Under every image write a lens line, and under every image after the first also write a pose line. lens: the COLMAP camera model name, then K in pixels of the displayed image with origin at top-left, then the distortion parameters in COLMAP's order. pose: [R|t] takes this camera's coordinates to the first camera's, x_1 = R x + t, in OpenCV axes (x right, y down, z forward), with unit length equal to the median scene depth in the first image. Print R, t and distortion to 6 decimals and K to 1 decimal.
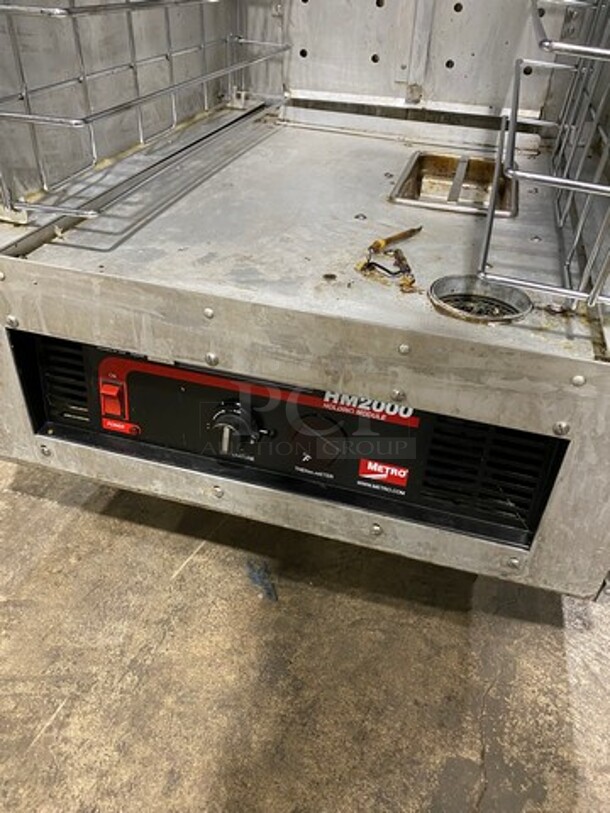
lens RADIAL K [[618.5, 0, 299.4], [0, 618.5, 420.3], [0, 0, 1]] dist [0.009973, 0.002741]
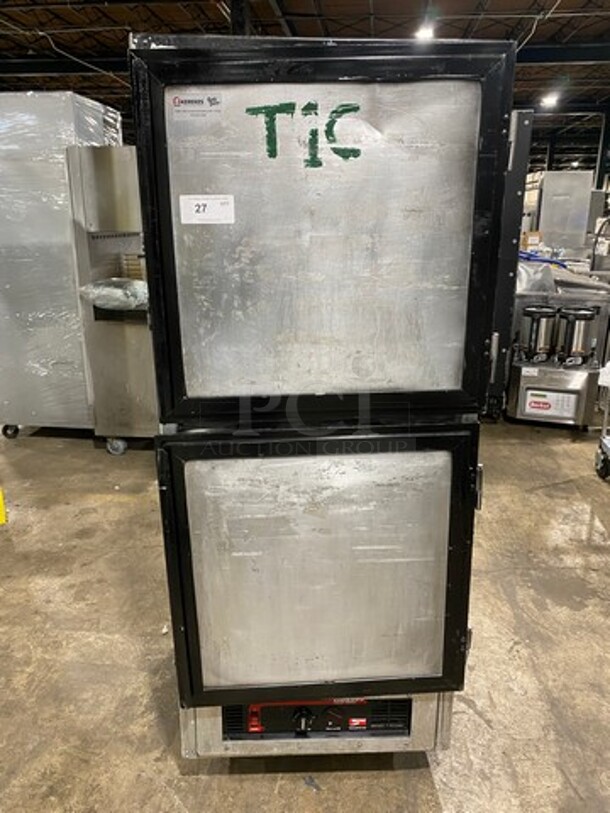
lens RADIAL K [[602.3, 0, 305.0], [0, 602.3, 406.5], [0, 0, 1]] dist [0.009338, 0.004501]
pose [[0.948138, -0.119965, 0.294353, -0.650280], [0.215799, 0.922863, -0.318990, -0.370933], [-0.233380, 0.365968, 0.900889, -1.755649]]
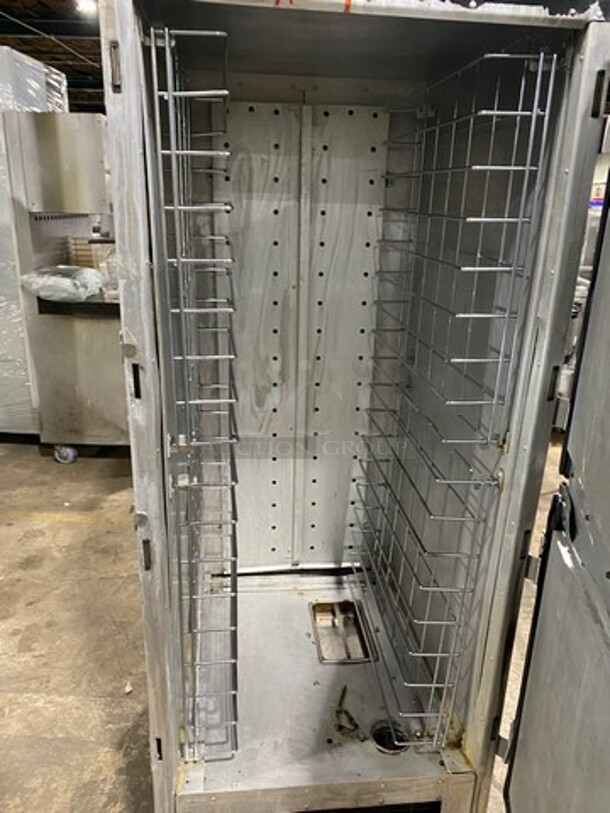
lens RADIAL K [[618.5, 0, 299.4], [0, 618.5, 420.3], [0, 0, 1]] dist [0.009973, 0.002741]
pose [[0.928560, -0.129188, 0.347976, -0.656320], [0.231387, 0.934497, -0.270508, -0.694997], [-0.290236, 0.331700, 0.897629, -1.355082]]
